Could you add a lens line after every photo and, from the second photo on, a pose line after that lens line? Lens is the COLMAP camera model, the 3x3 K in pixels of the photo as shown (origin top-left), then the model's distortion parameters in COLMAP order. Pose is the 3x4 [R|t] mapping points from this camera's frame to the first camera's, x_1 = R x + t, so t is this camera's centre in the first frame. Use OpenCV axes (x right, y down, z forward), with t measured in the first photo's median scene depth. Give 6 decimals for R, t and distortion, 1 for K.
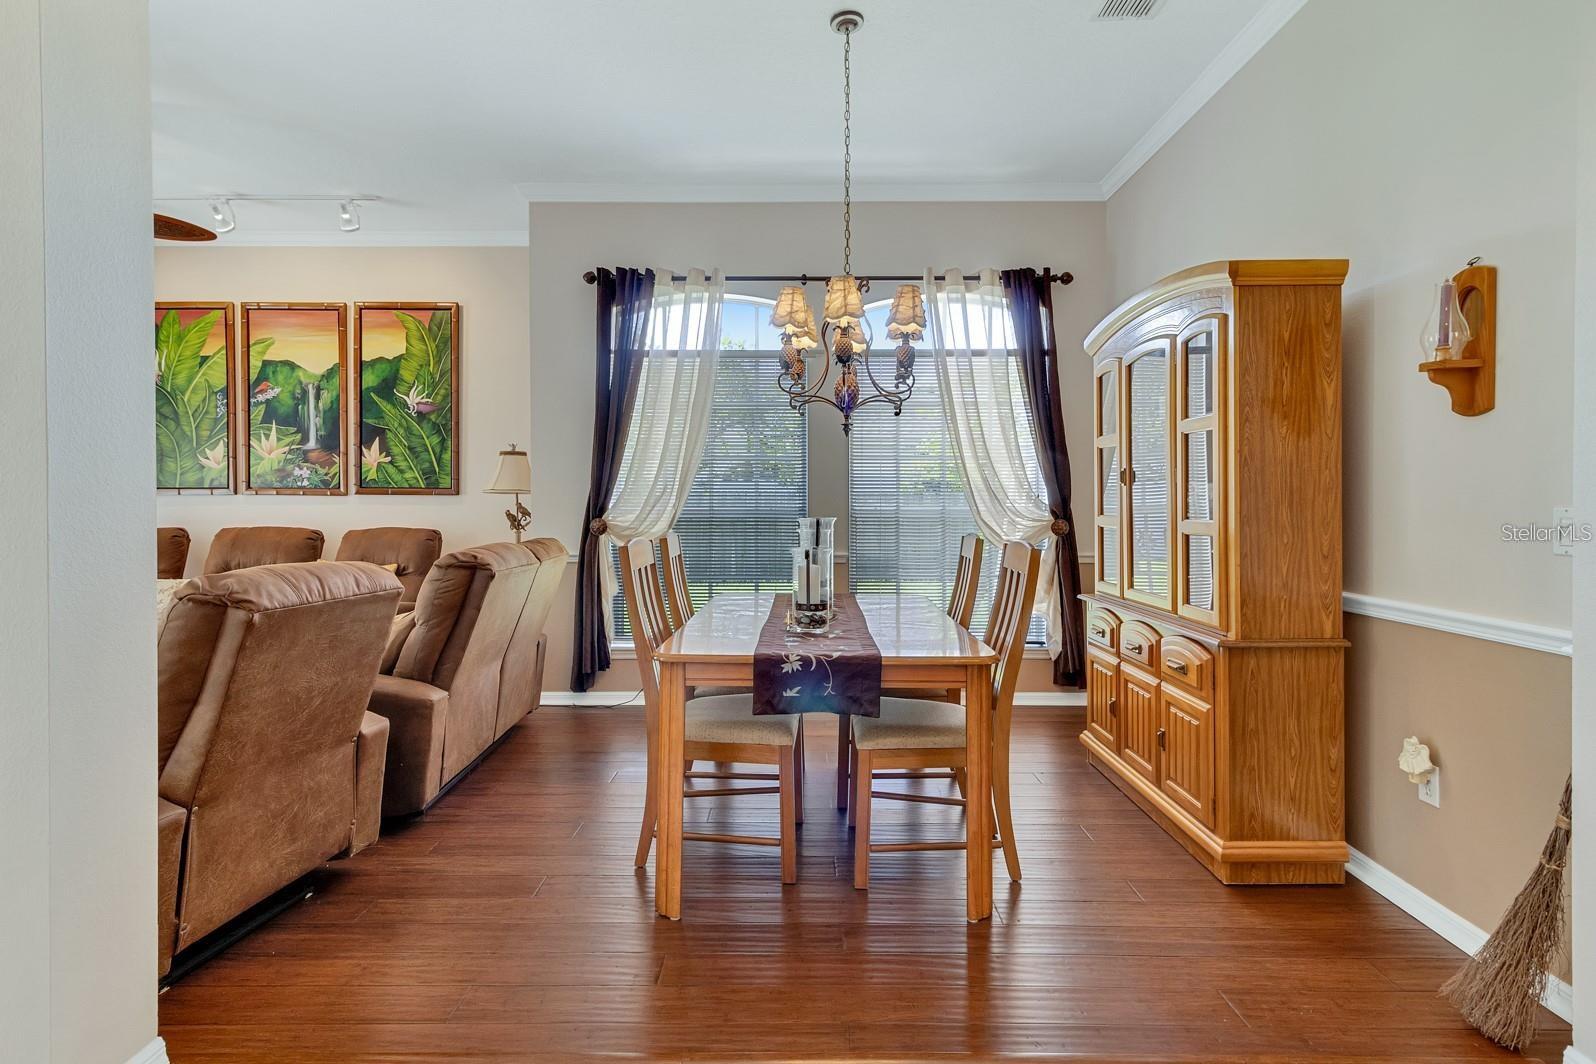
lens RADIAL K [[768.5, 0, 803.3], [0, 768.5, 515.4], [0, 0, 1]] dist [0.002988, 0.000626]
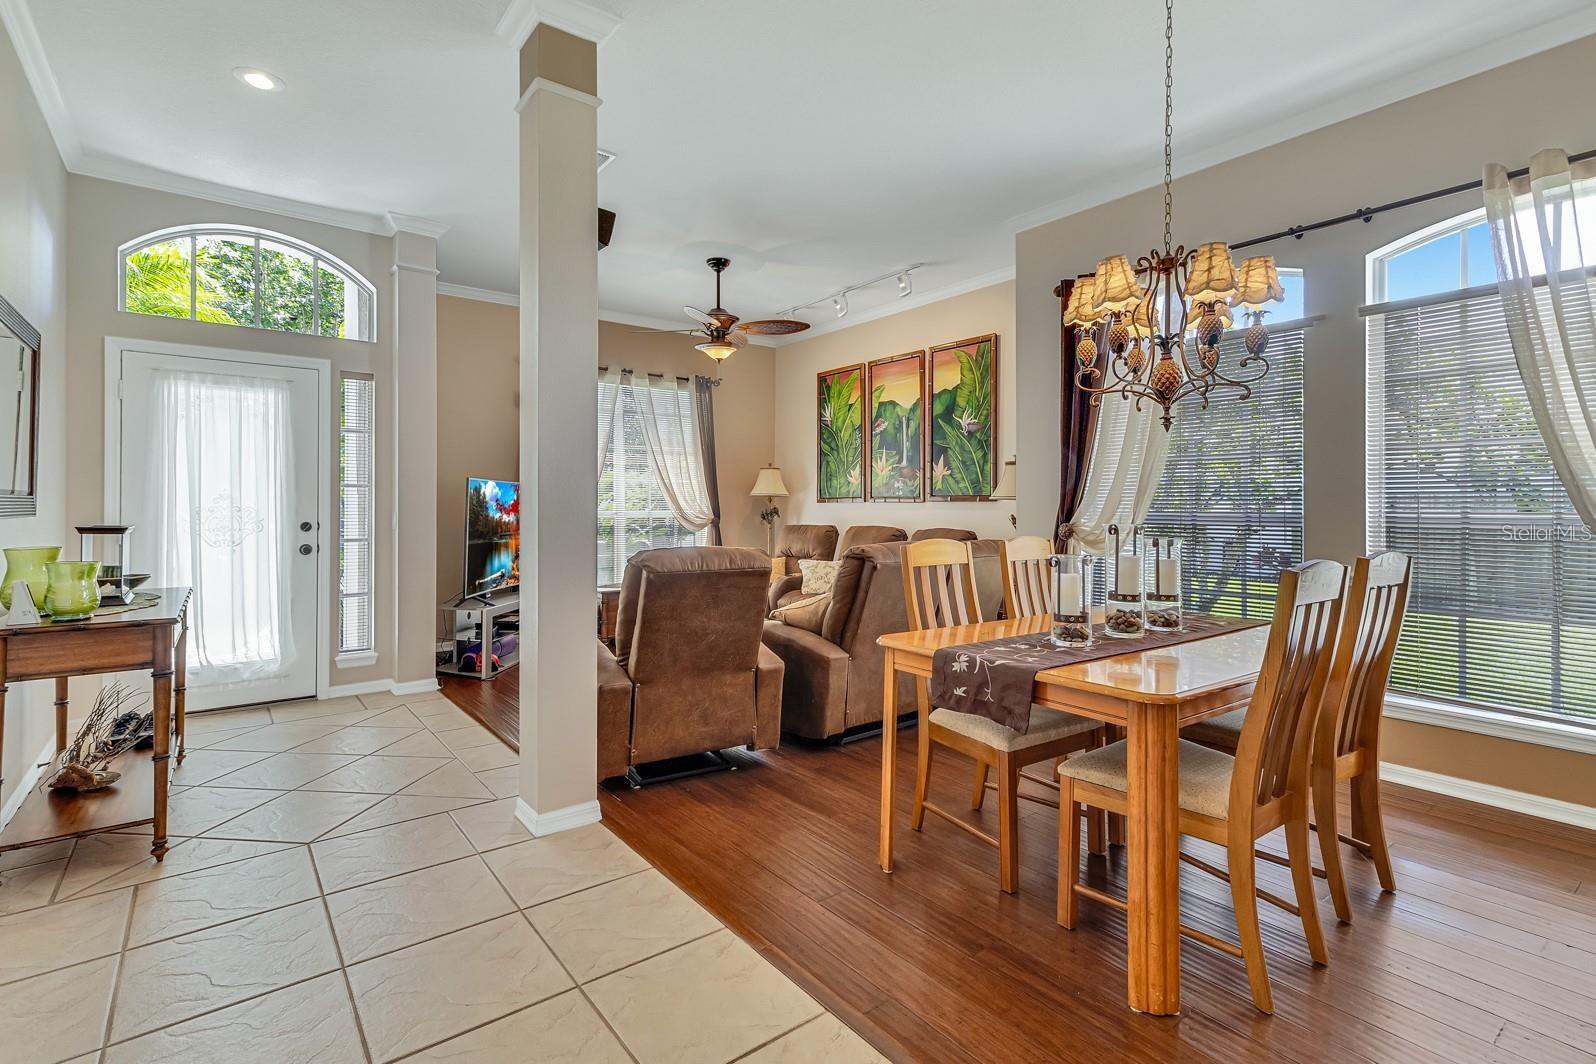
lens RADIAL K [[764.6, 0, 803.6], [0, 764.6, 510.7], [0, 0, 1]] dist [0.002902, 0.000465]
pose [[0.609635, 0.002044, -0.792680, 0.277249], [-0.012552, 0.999896, -0.007075, -0.001030], [0.792583, 0.014263, 0.609597, 0.083850]]
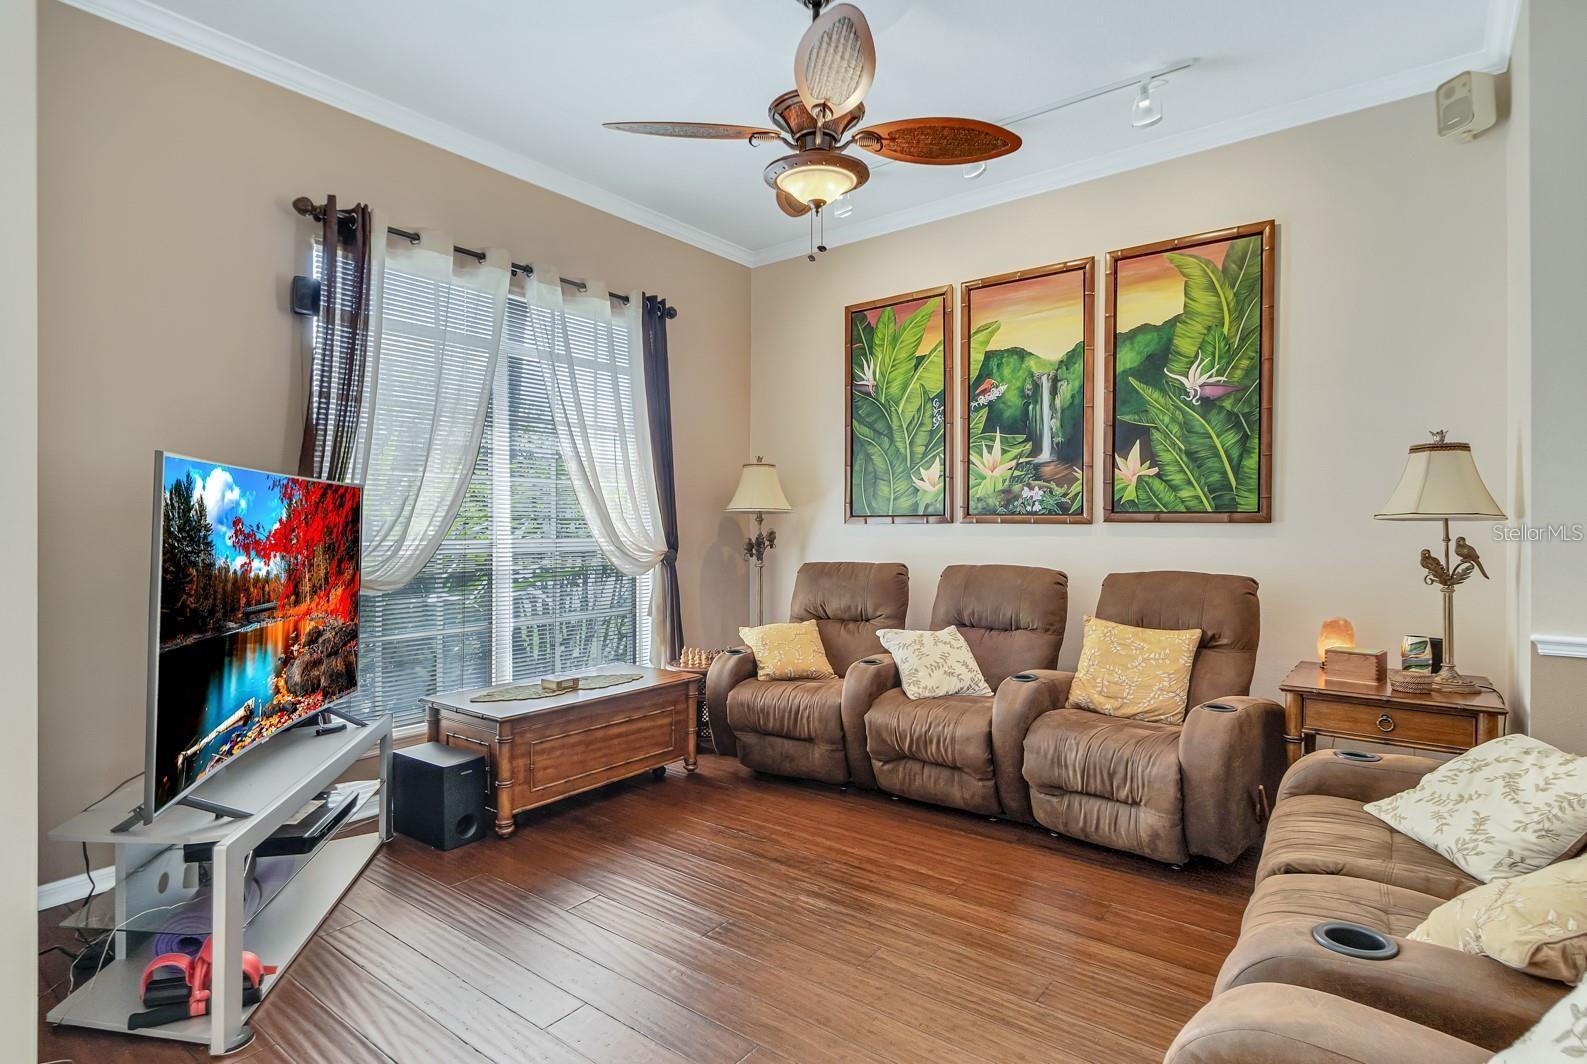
lens RADIAL K [[791.5, 0, 809.2], [0, 791.5, 528.7], [0, 0, 1]] dist [-0.000372, -0.000007]
pose [[0.801881, -0.000123, -0.597484, -0.364236], [-0.005726, 0.999952, -0.007891, -0.013978], [0.597456, 0.009748, 0.801842, 0.247336]]
